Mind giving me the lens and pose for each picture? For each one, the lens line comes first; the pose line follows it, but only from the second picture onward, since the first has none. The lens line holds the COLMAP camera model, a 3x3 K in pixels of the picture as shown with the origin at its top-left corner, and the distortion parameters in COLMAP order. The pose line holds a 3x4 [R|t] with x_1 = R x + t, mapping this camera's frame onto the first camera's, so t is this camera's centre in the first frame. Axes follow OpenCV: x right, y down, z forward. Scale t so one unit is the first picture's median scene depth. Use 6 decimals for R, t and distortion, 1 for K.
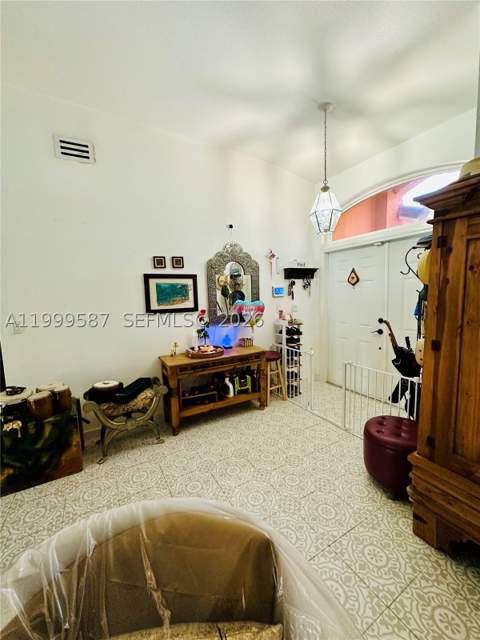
lens RADIAL K [[255.9, 0, 240.0], [0, 255.9, 320.0], [0, 0, 1]] dist [-0.000561, 0.000279]
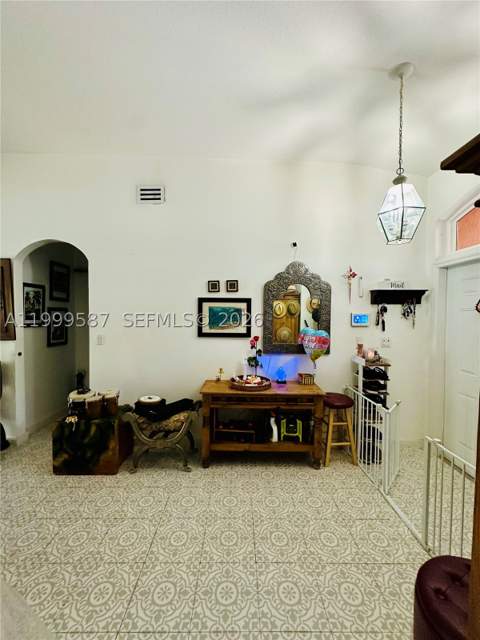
lens RADIAL K [[255.9, 0, 240.0], [0, 255.9, 320.0], [0, 0, 1]] dist [-0.000561, 0.000279]
pose [[0.871745, 0.049399, -0.487463, 0.256774], [-0.086150, 0.994858, -0.053246, -0.045166], [0.482326, 0.088412, 0.871519, 0.169593]]
